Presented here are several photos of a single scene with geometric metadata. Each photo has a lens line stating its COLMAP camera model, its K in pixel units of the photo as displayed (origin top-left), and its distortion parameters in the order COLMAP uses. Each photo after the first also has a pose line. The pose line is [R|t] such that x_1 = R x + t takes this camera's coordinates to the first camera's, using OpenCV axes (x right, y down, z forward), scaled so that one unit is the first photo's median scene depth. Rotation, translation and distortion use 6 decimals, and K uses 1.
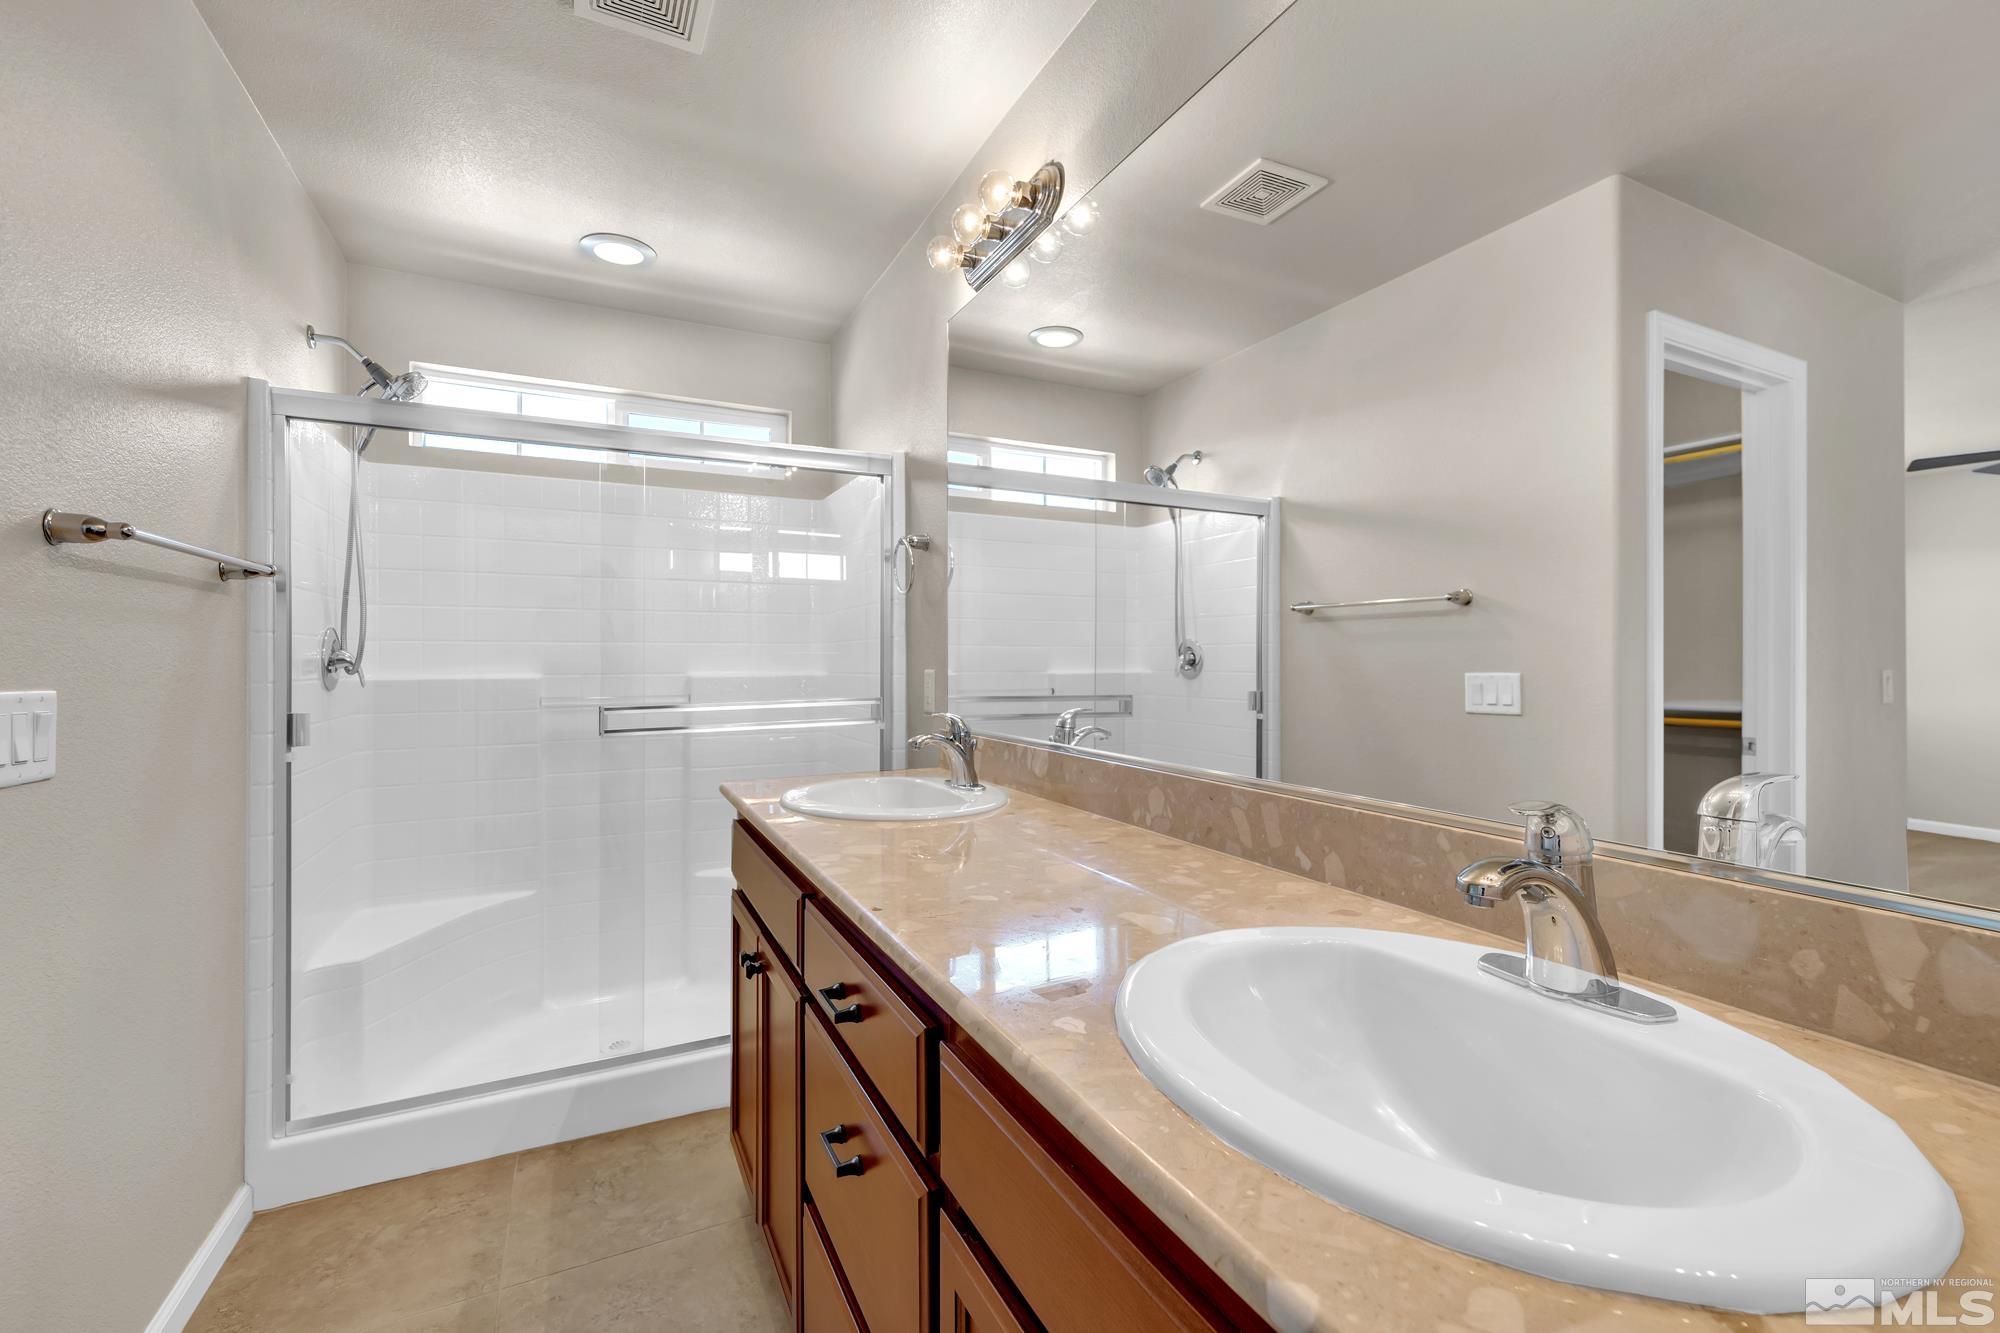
lens RADIAL K [[821.3, 0, 1026.1], [0, 821.3, 661.4], [0, 0, 1]] dist [0.001907, -0.000165]
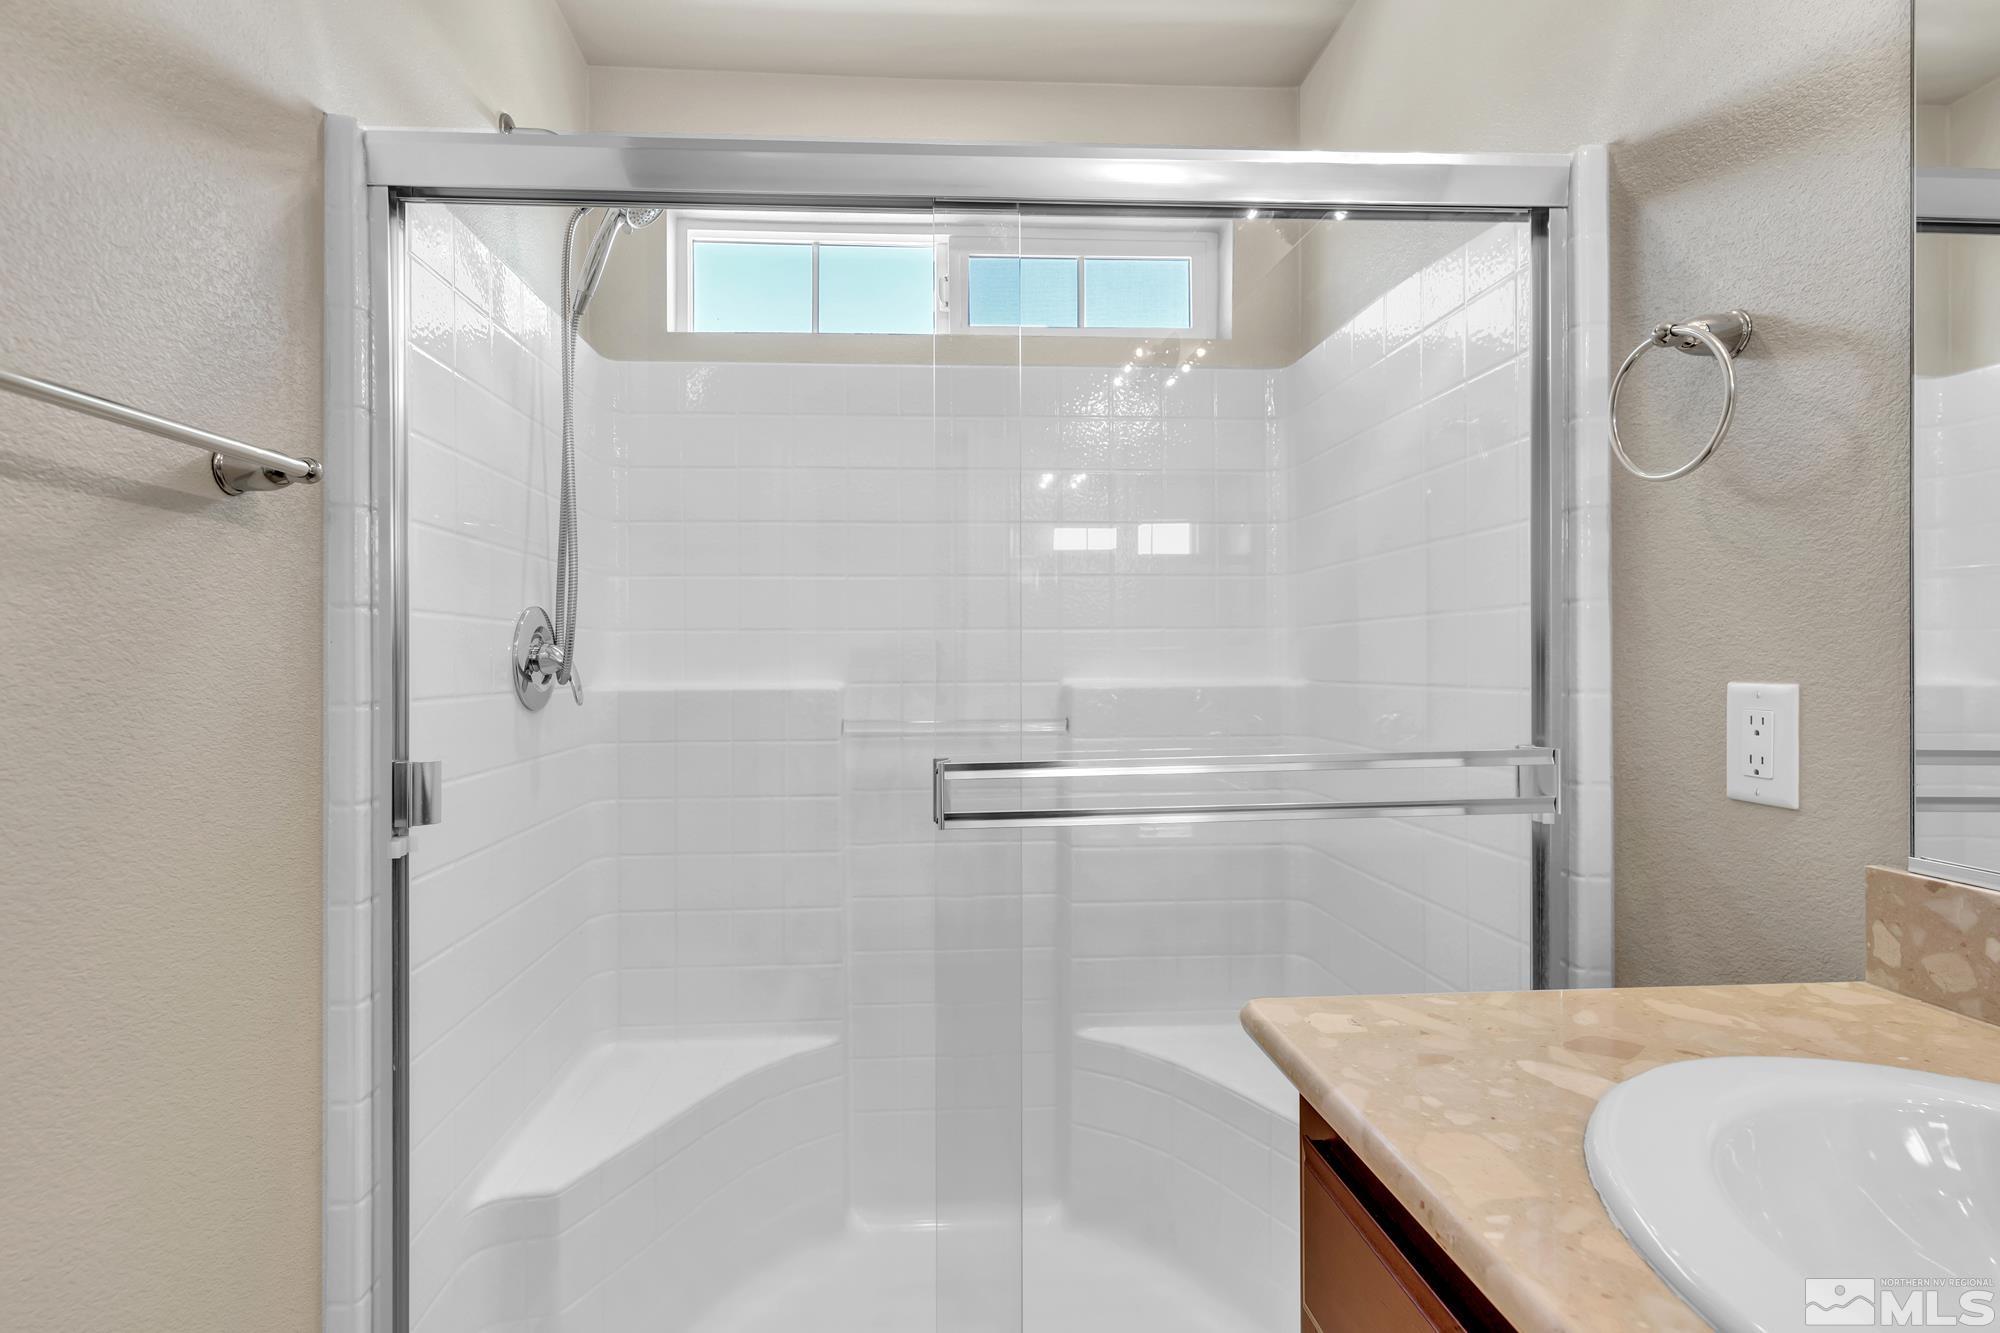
lens RADIAL K [[821.3, 0, 1026.1], [0, 821.3, 661.4], [0, 0, 1]] dist [0.001907, -0.000165]
pose [[0.940157, 0.000729, -0.340741, -0.314830], [0.000902, 0.999989, 0.004629, -0.002876], [0.340740, -0.004660, 0.940146, 0.586045]]
